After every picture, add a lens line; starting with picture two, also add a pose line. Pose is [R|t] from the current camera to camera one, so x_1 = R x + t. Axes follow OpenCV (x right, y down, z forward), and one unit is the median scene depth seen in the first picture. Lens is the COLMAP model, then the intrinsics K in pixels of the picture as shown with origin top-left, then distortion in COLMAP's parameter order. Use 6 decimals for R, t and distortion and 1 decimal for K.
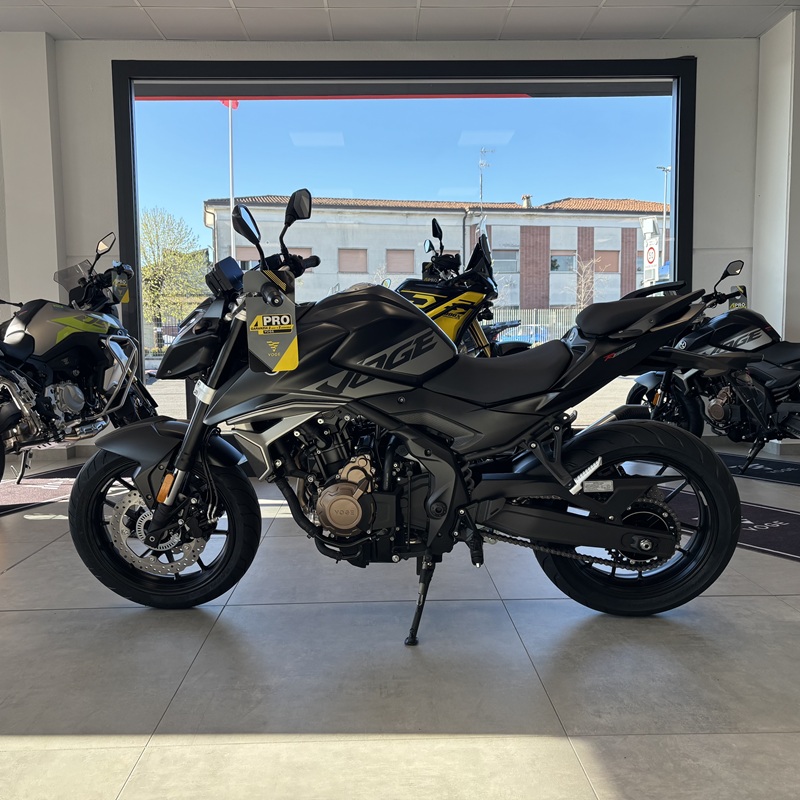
lens RADIAL K [[806.9, 0, 400.3], [0, 806.9, 402.9], [0, 0, 1]] dist [0.022354, 0.010069]
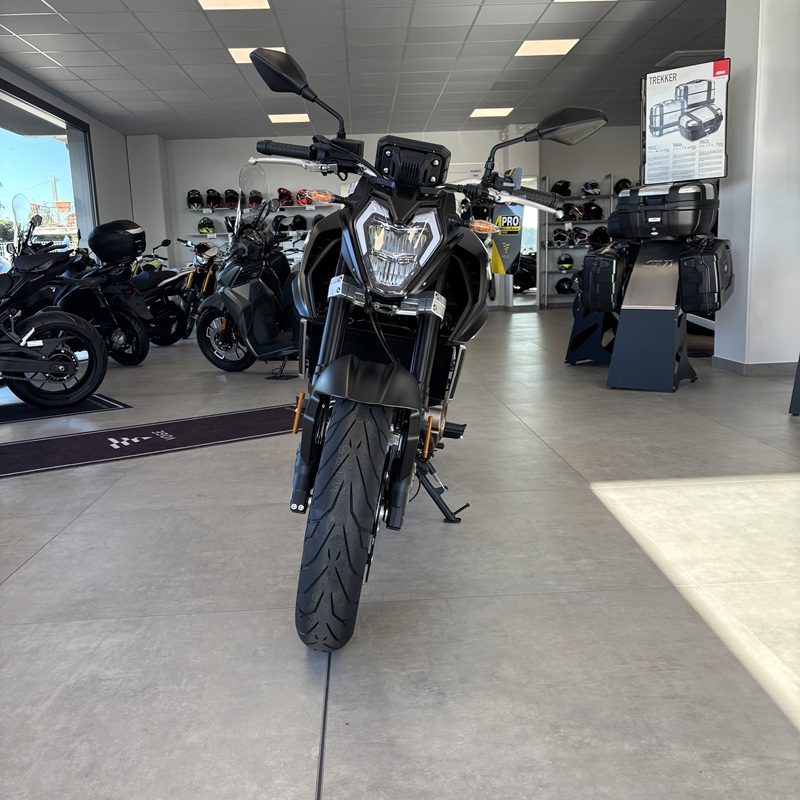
lens RADIAL K [[806.9, 0, 400.3], [0, 806.9, 402.9], [0, 0, 1]] dist [0.022354, 0.010069]
pose [[-0.015629, -0.154317, 0.987898, -0.483081], [0.121023, 0.980462, 0.155071, -0.021854], [-0.992527, 0.121982, 0.003353, 0.475931]]
